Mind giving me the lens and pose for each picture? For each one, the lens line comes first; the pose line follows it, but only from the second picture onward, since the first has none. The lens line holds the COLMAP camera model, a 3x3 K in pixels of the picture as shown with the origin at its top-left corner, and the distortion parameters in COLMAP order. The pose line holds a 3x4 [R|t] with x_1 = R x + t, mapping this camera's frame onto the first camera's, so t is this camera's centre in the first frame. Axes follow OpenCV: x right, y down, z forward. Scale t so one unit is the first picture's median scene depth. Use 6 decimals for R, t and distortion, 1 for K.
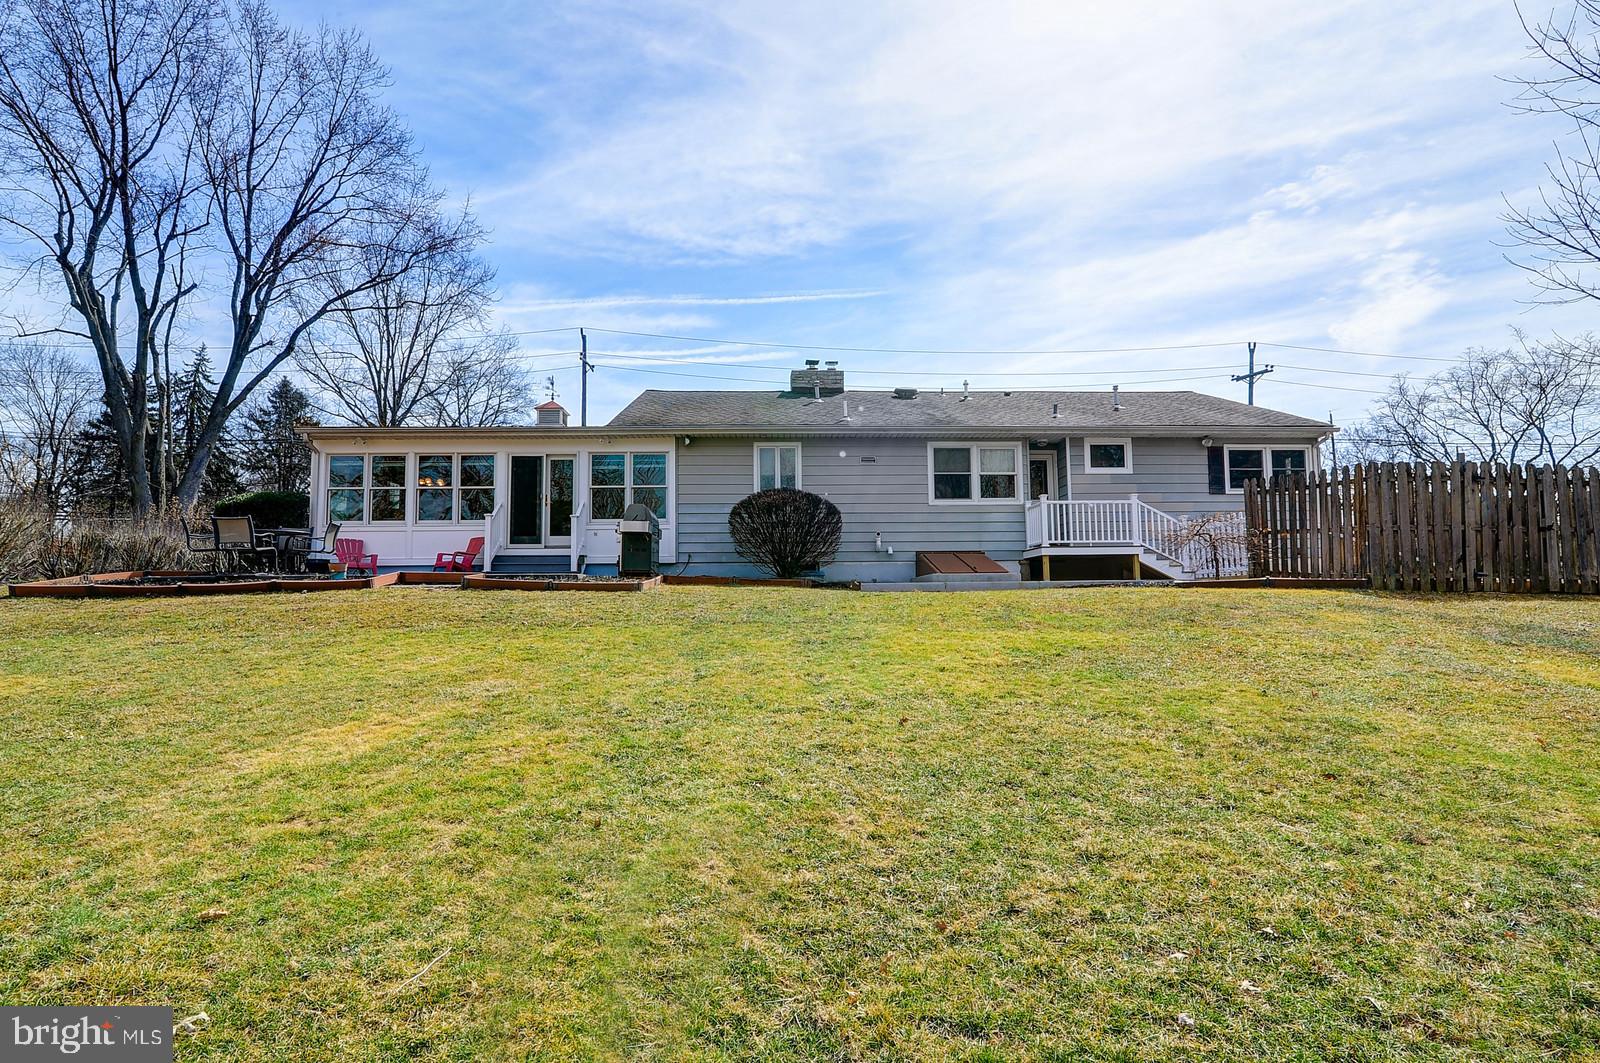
lens RADIAL K [[786.2, 0, 800.0], [0, 786.2, 531.5], [0, 0, 1]] dist [-0.000011, -0.000011]
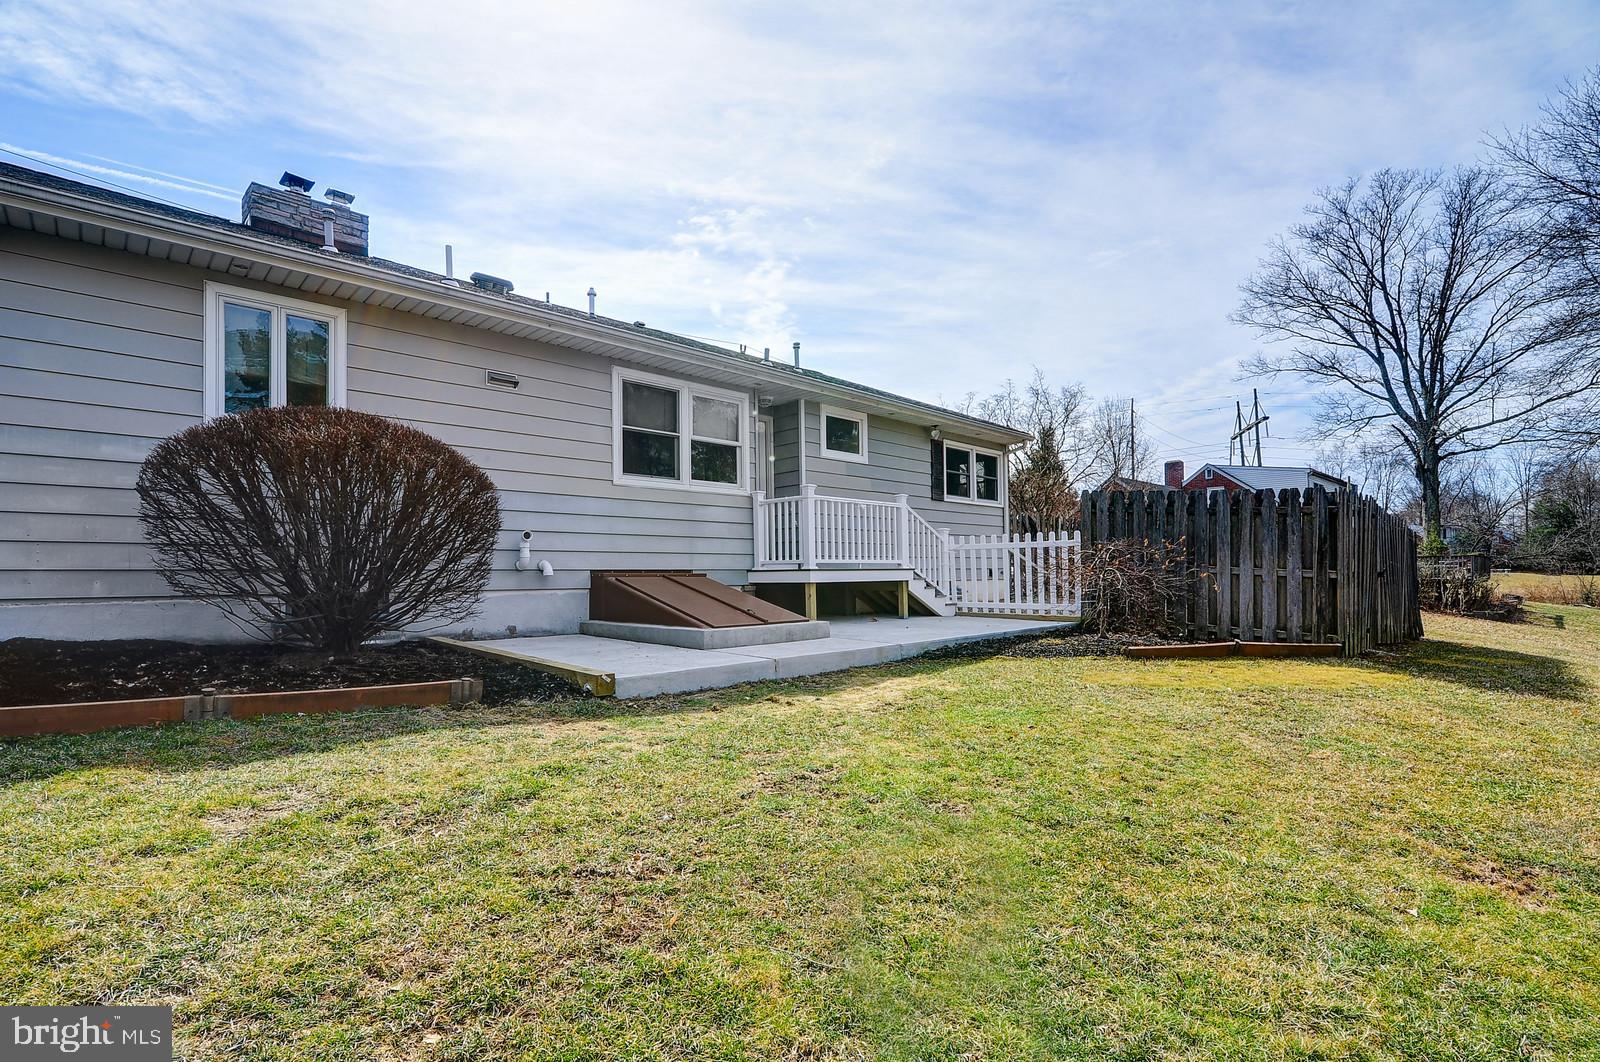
lens RADIAL K [[733.1, 0, 796.1], [0, 733.1, 581.8], [0, 0, 1]] dist [-0.001851, 0.001041]
pose [[0.753954, -0.003459, 0.656918, -0.072361], [-0.061396, 0.995238, 0.075705, -0.012732], [-0.654052, -0.097410, 0.750152, 0.528781]]
